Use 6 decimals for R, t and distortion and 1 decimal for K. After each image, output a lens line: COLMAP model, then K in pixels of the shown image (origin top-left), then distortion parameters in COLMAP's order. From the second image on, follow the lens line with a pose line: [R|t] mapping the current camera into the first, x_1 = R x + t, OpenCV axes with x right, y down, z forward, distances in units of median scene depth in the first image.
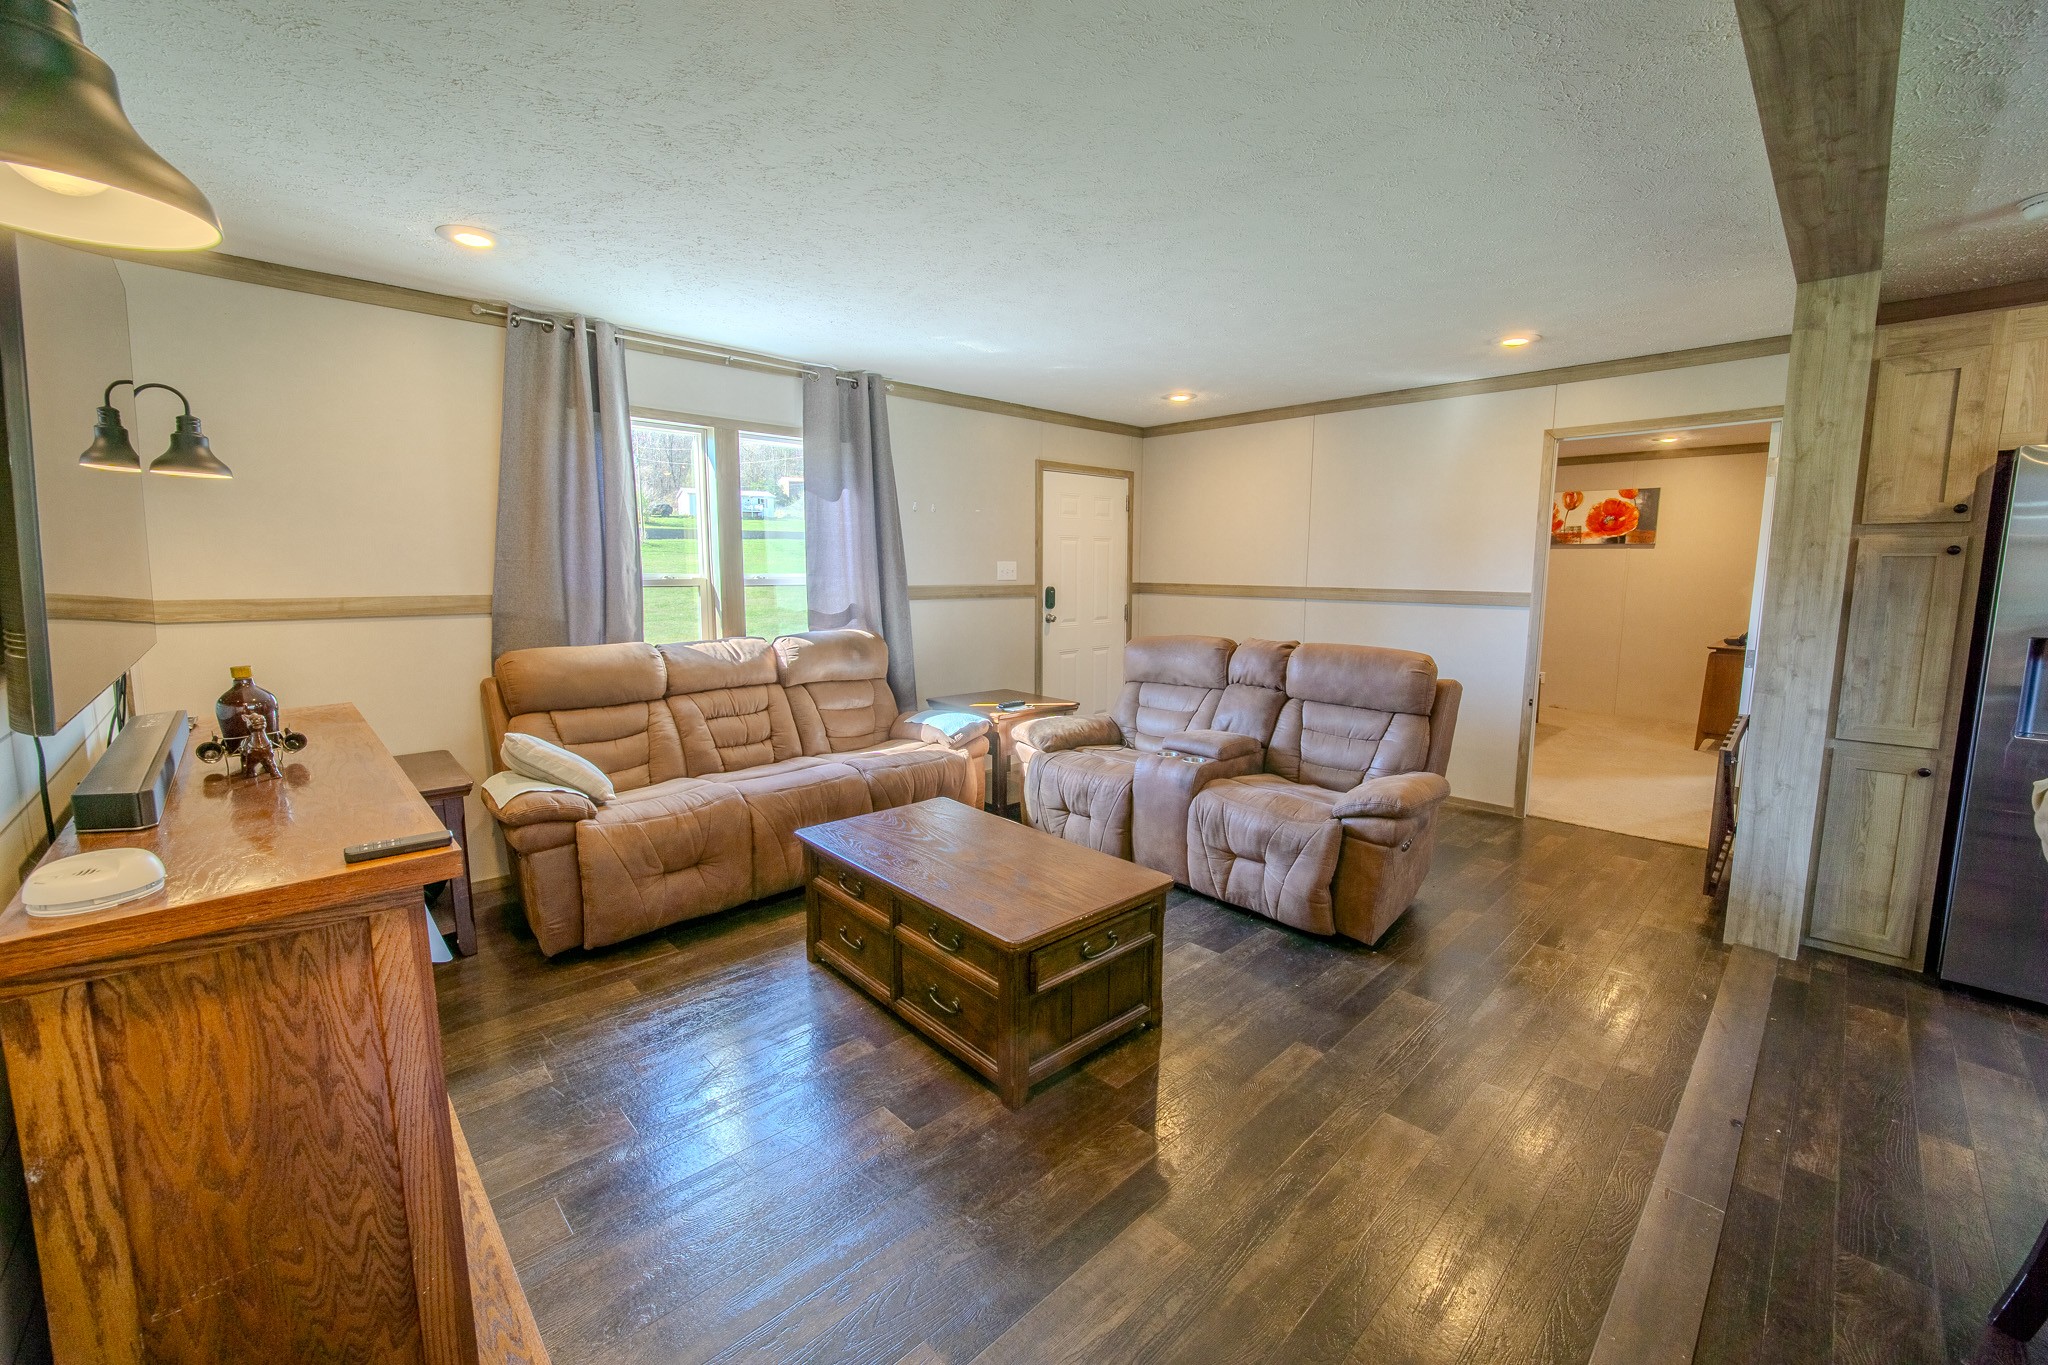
lens RADIAL K [[818.9, 0, 1020.5], [0, 818.9, 669.8], [0, 0, 1]] dist [-0.023461, 0.003065]
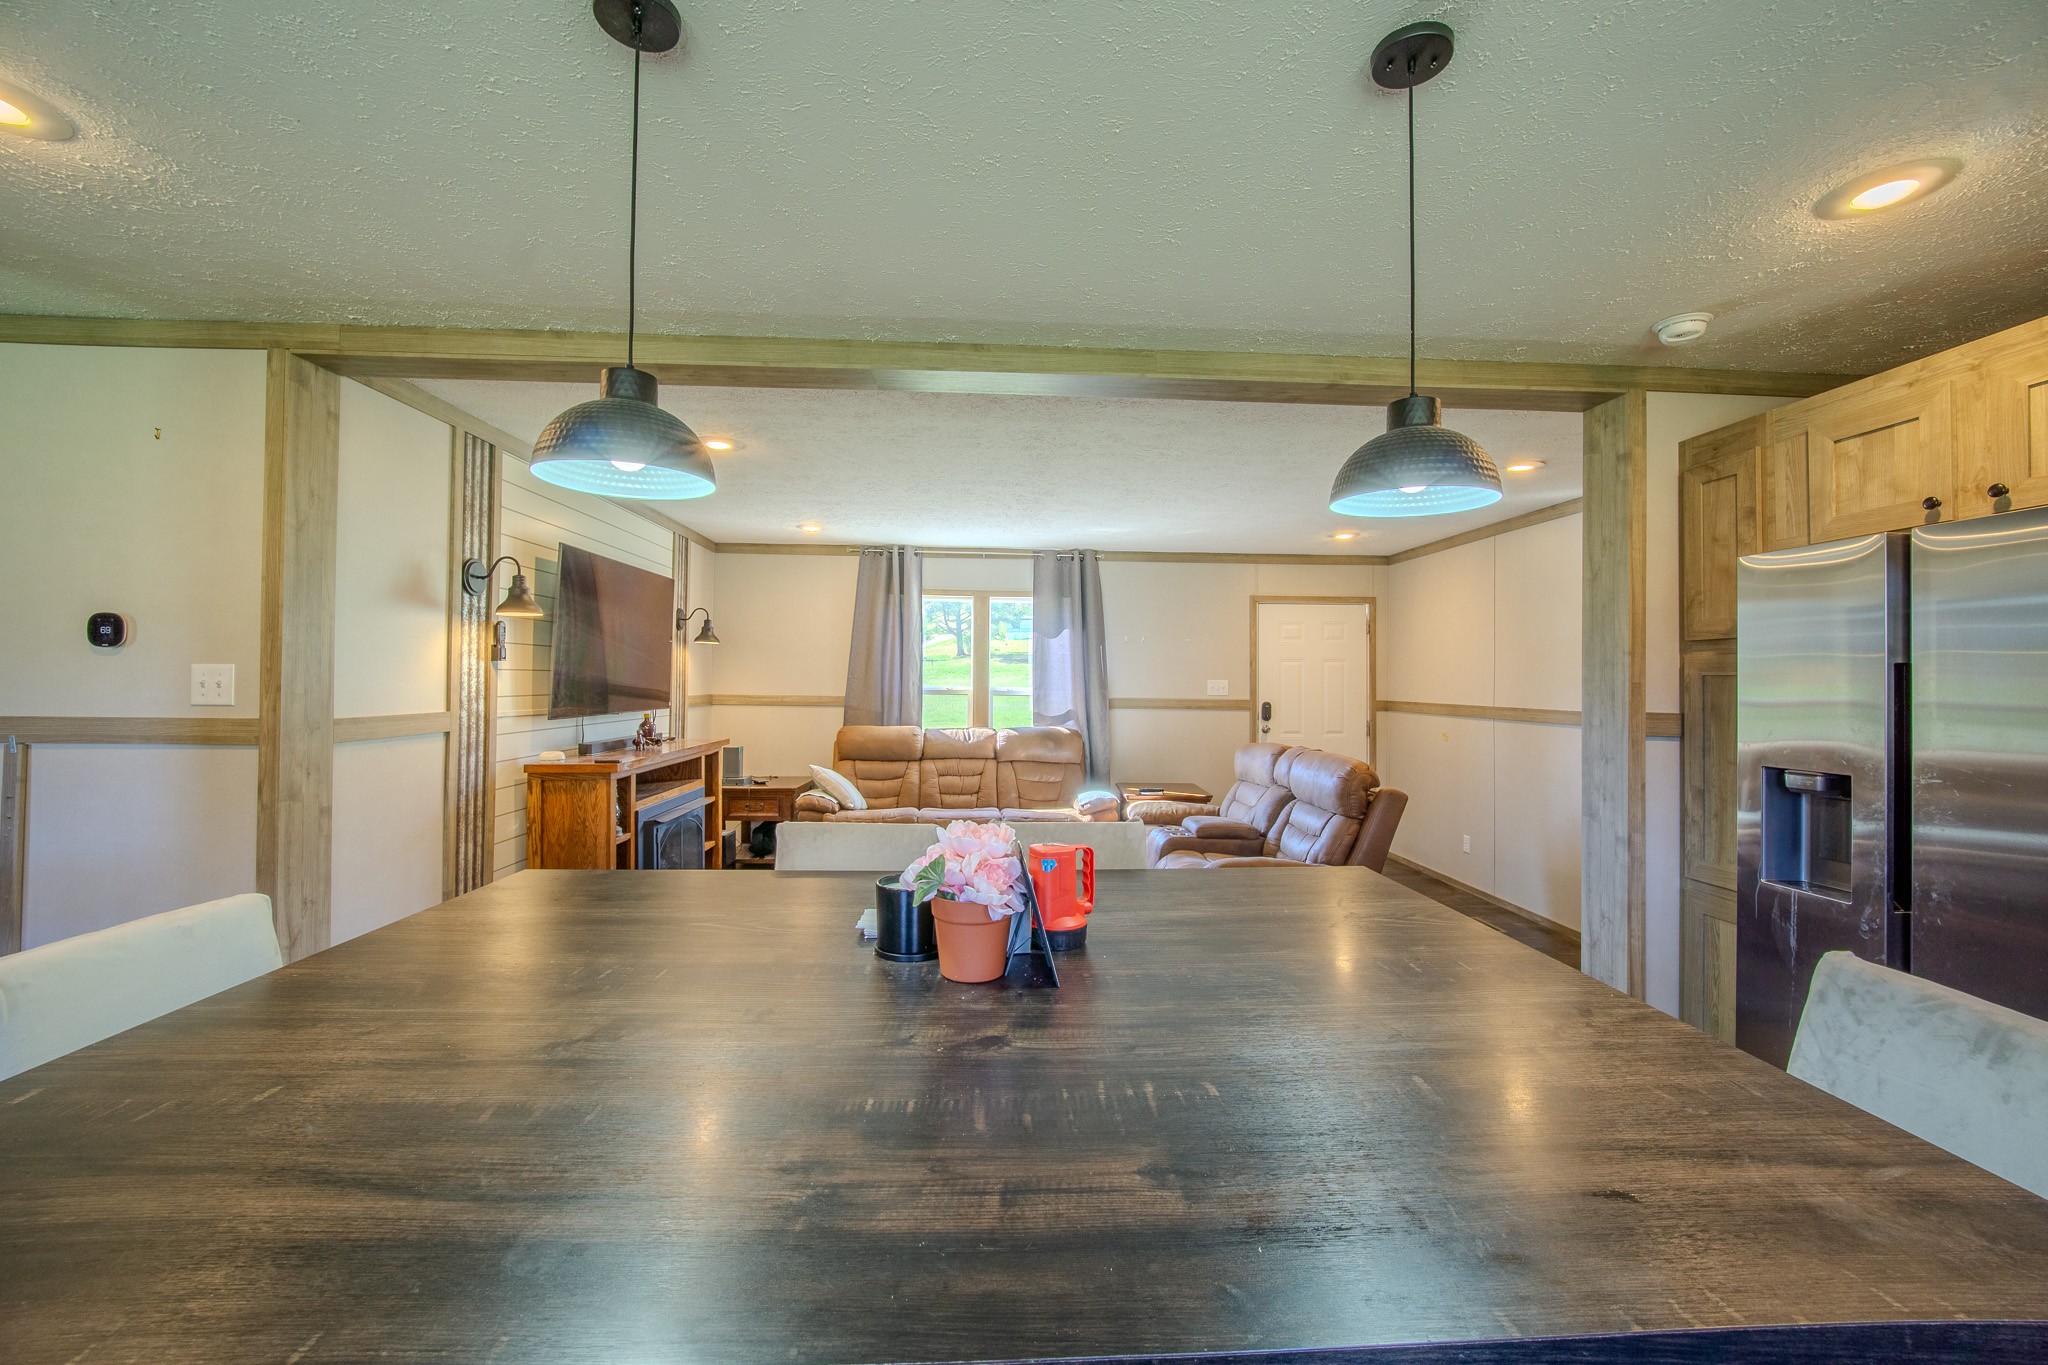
lens RADIAL K [[818.9, 0, 1020.2], [0, 818.9, 677.1], [0, 0, 1]] dist [-0.023461, 0.003065]
pose [[0.757025, 0.001803, -0.653383, 0.729653], [-0.088878, 0.990985, -0.100242, 0.014101], [0.647312, 0.133957, 0.750361, -0.130463]]
